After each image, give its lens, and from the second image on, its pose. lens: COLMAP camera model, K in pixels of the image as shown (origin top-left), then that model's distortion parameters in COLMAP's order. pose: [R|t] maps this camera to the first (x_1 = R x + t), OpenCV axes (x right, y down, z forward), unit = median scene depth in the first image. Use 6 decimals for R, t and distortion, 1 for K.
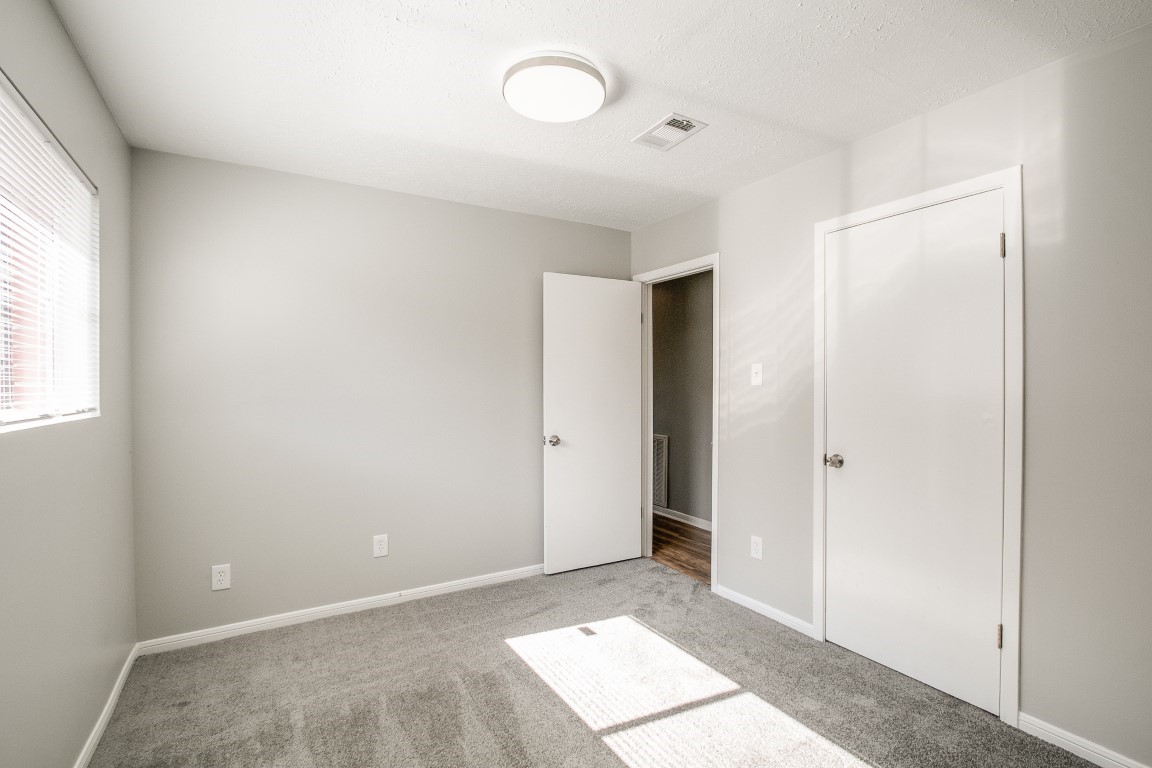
lens RADIAL K [[534.4, 0, 575.4], [0, 534.4, 382.4], [0, 0, 1]] dist [-0.022485, 0.004058]
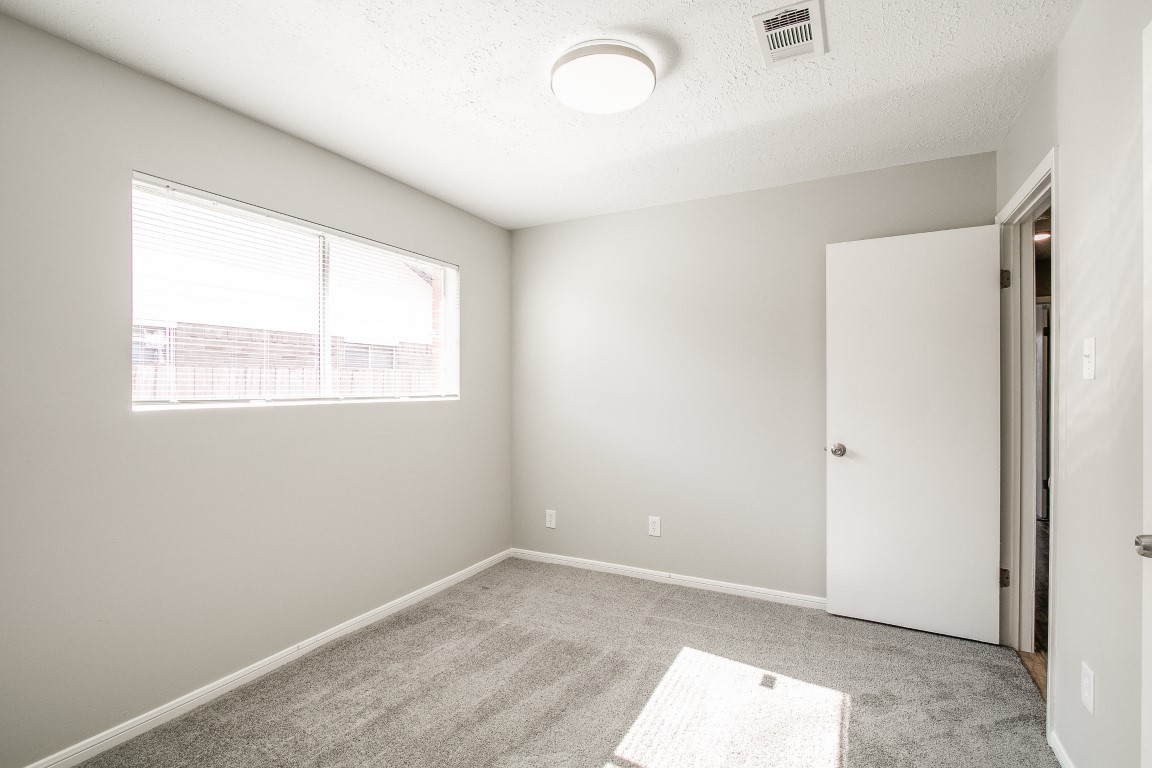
lens RADIAL K [[534.4, 0, 608.0], [0, 534.4, 378.4], [0, 0, 1]] dist [-0.022485, 0.004058]
pose [[0.533388, -0.008920, -0.845824, 0.566283], [0.002945, 0.999958, -0.008688, 0.008097], [0.845866, 0.002143, 0.533391, 0.344849]]
